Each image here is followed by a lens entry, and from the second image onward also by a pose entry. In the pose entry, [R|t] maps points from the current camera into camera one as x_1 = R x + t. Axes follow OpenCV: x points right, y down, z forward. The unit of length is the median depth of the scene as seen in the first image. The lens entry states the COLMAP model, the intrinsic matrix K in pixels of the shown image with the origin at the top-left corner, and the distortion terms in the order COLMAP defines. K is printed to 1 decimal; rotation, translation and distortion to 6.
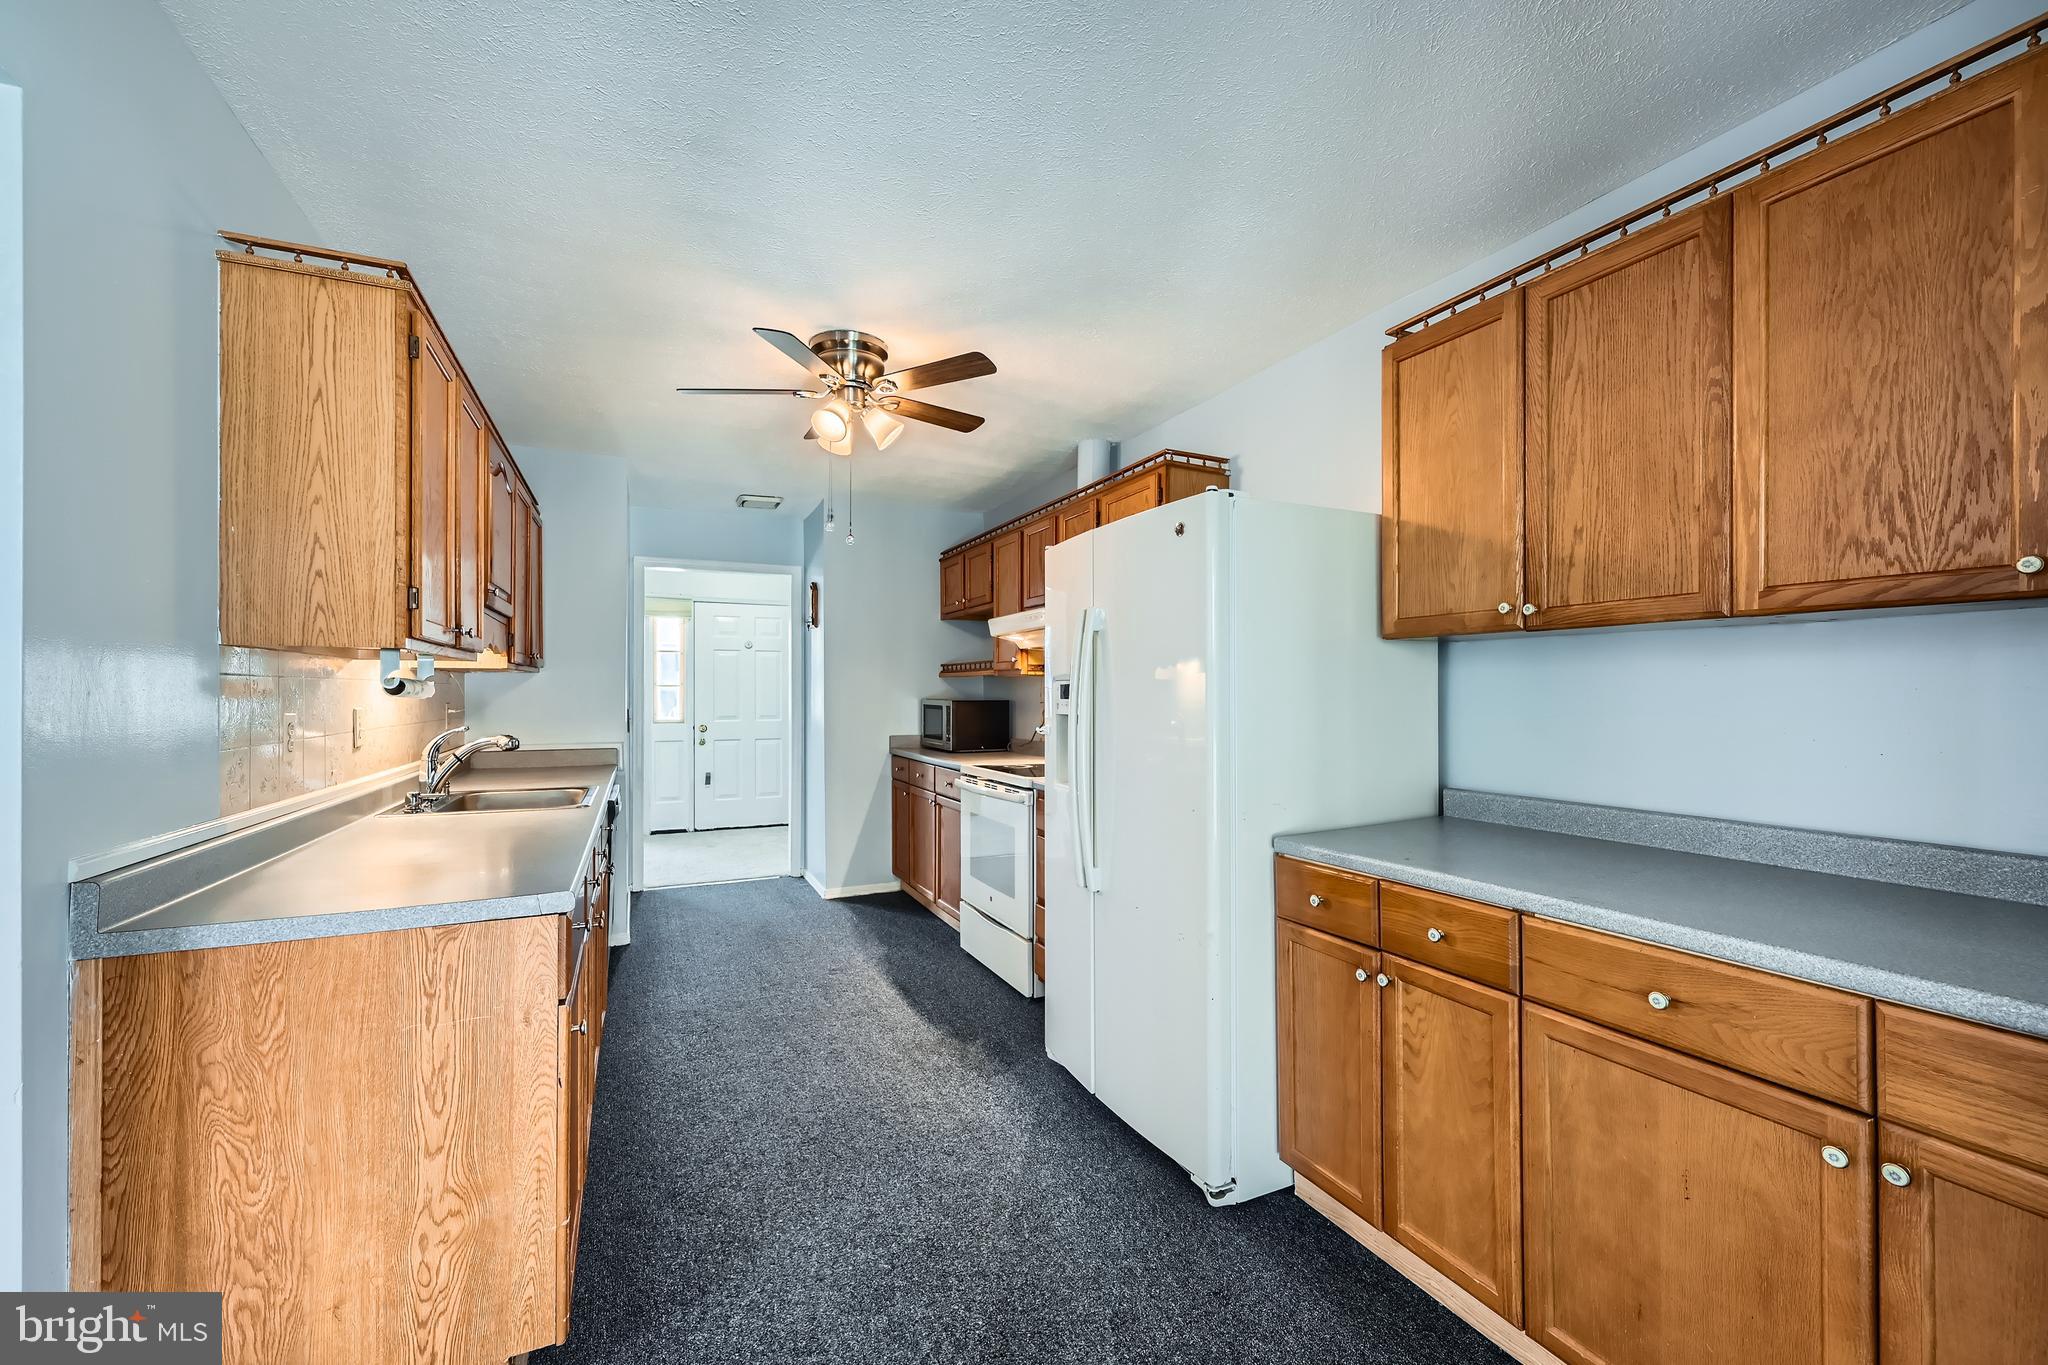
lens RADIAL K [[826.9, 0, 1027.0], [0, 826.9, 691.8], [0, 0, 1]] dist [0.000755, -0.000683]
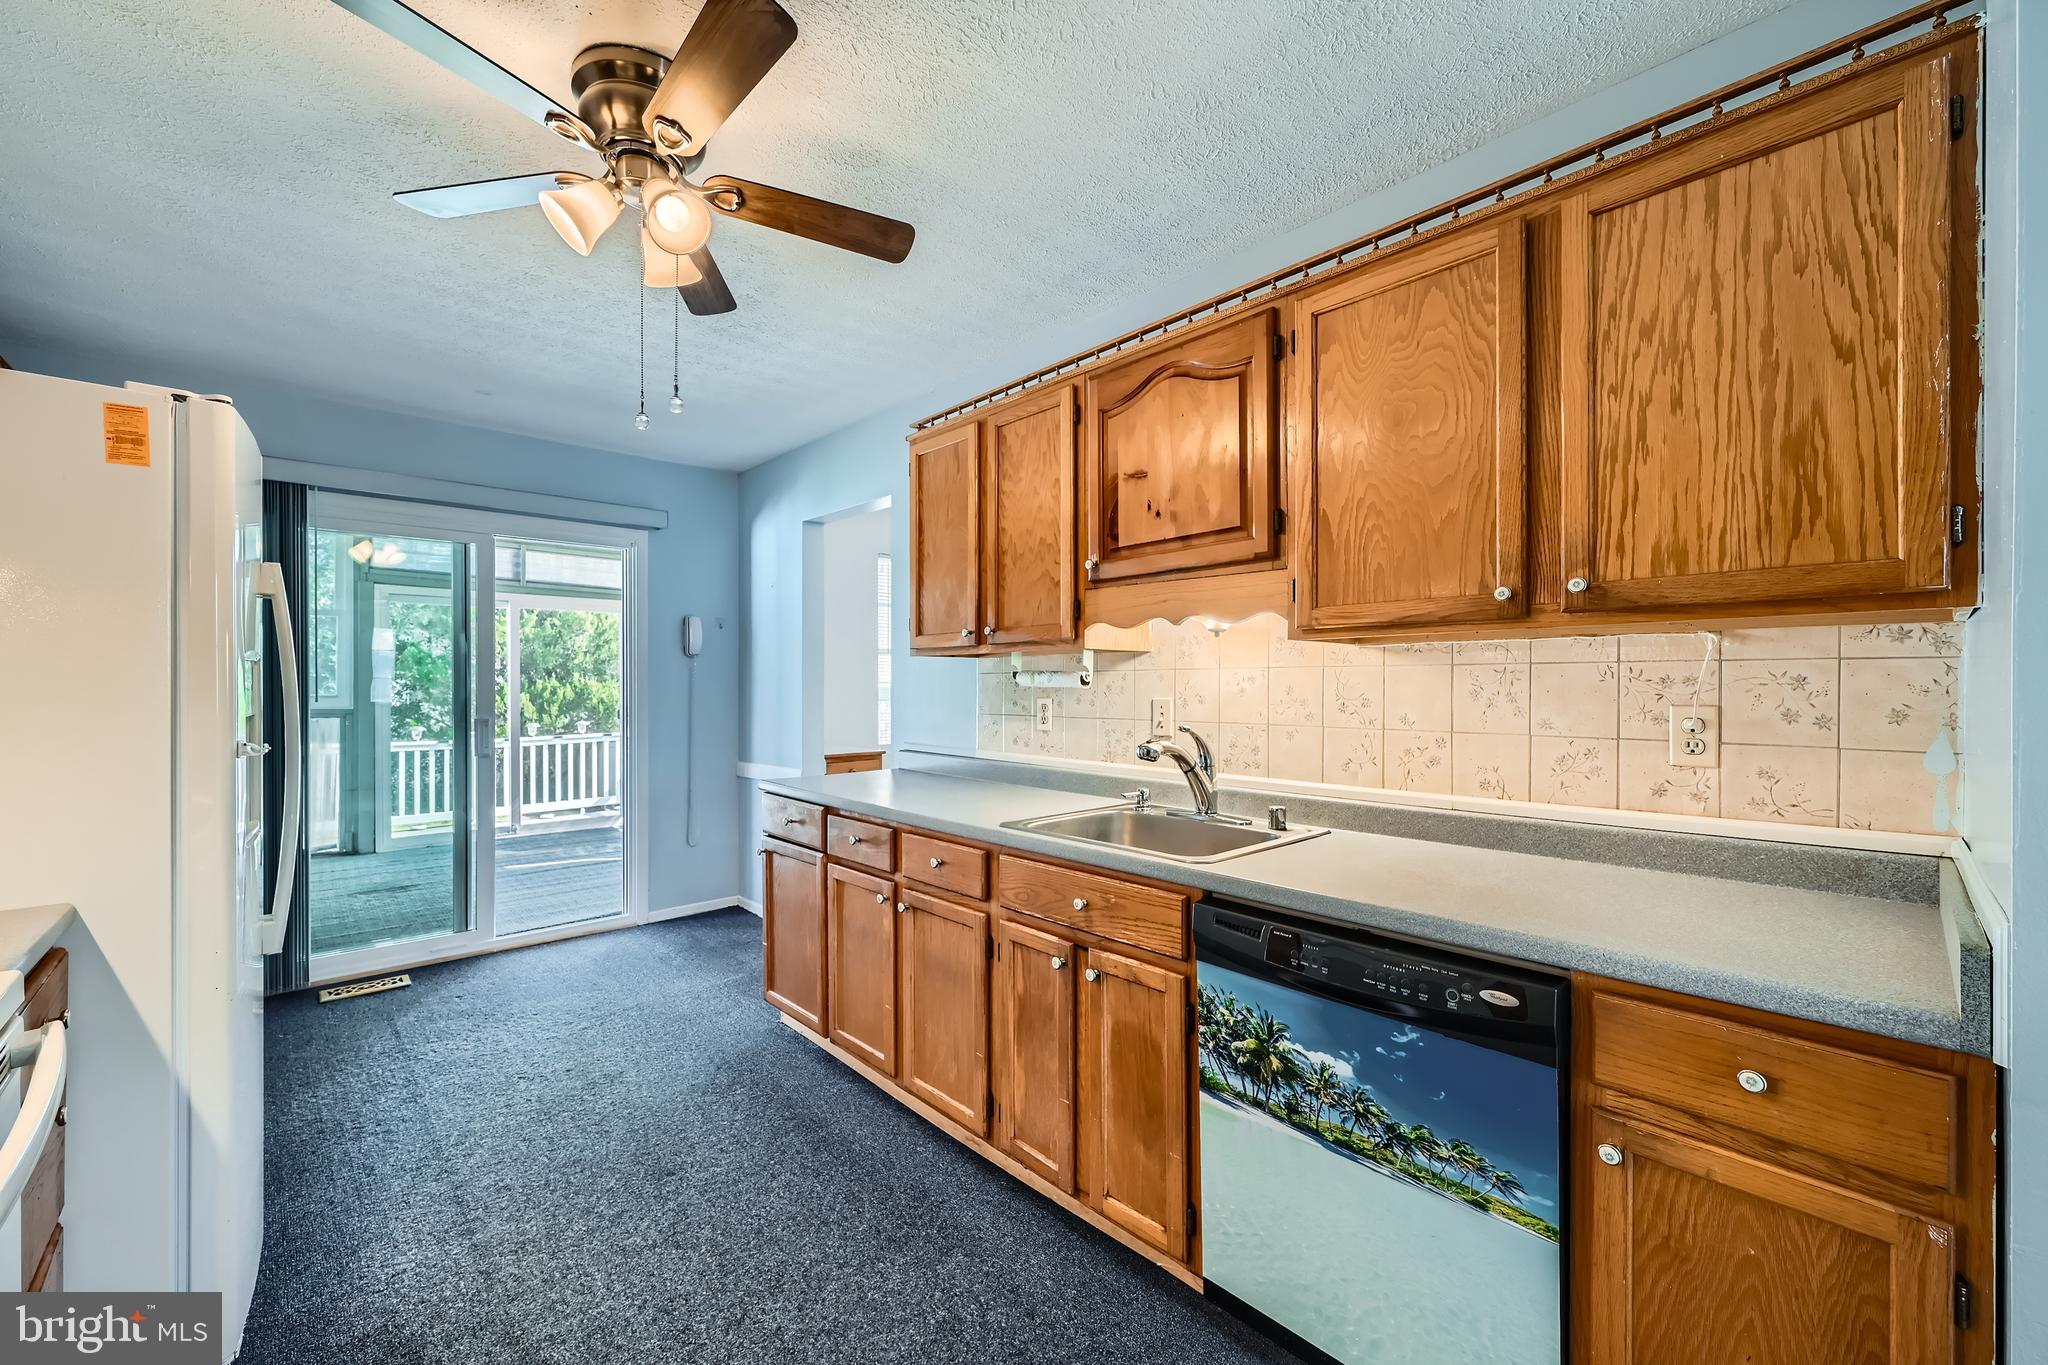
lens RADIAL K [[826.9, 0, 1031.1], [0, 826.9, 684.1], [0, 0, 1]] dist [0.000755, -0.000683]
pose [[-0.954509, -0.001319, -0.298180, -0.215110], [-0.000359, 0.999995, -0.003274, 0.003581], [0.298183, -0.003018, -0.954504, 1.177257]]
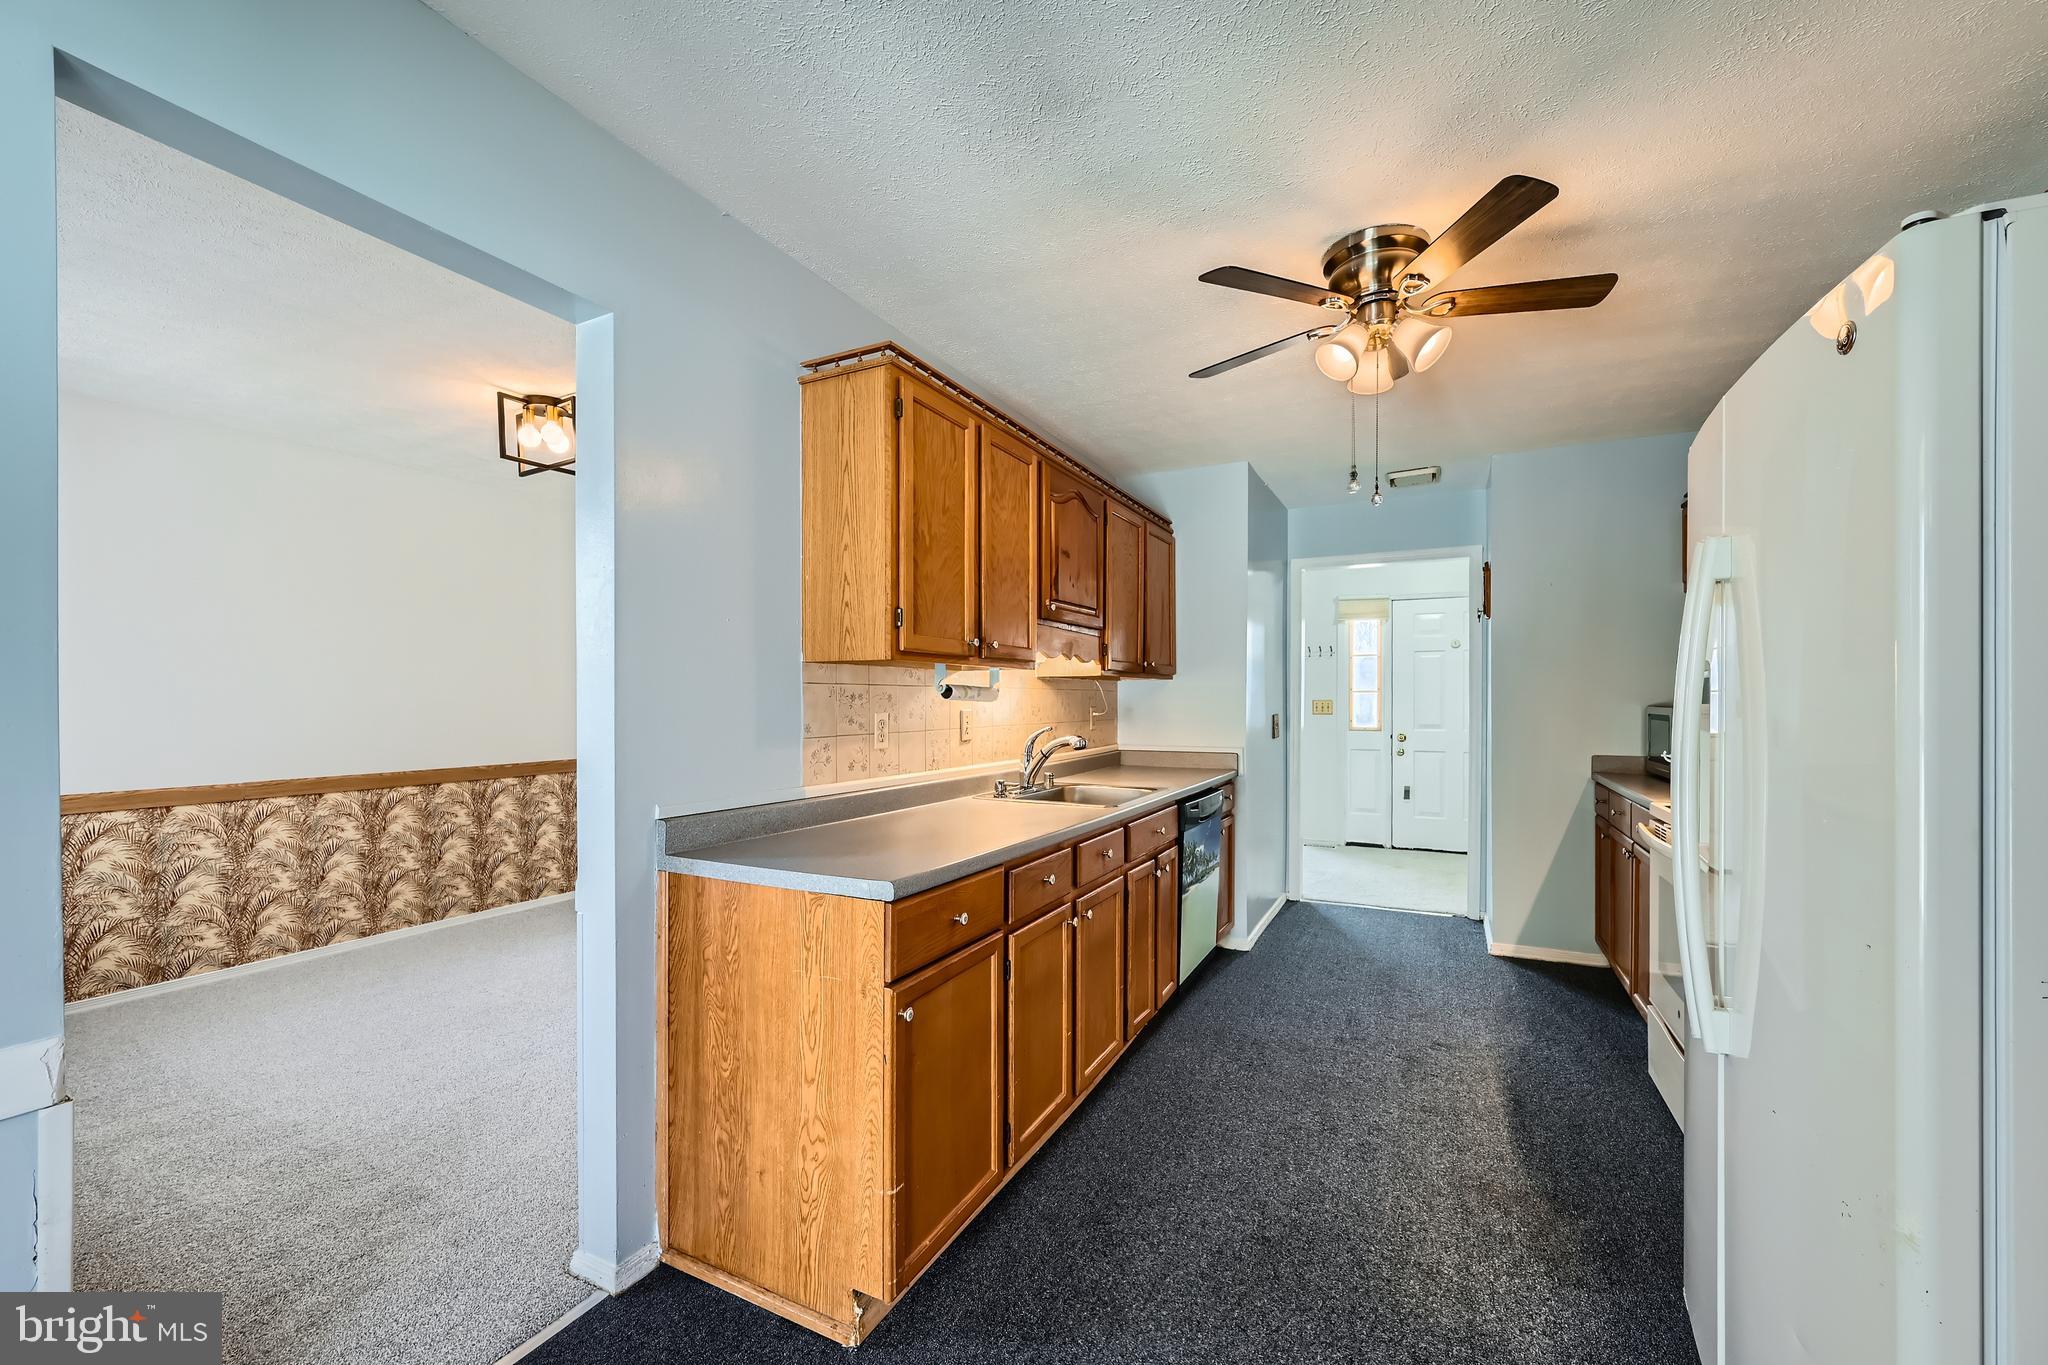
lens RADIAL K [[826.9, 0, 1011.1], [0, 826.9, 707.6], [0, 0, 1]] dist [0.000755, -0.000683]
pose [[0.606663, 0.005772, -0.794938, 0.141681], [0.001947, 0.999960, 0.008747, 0.003493], [0.794957, -0.006855, 0.606628, 0.181232]]
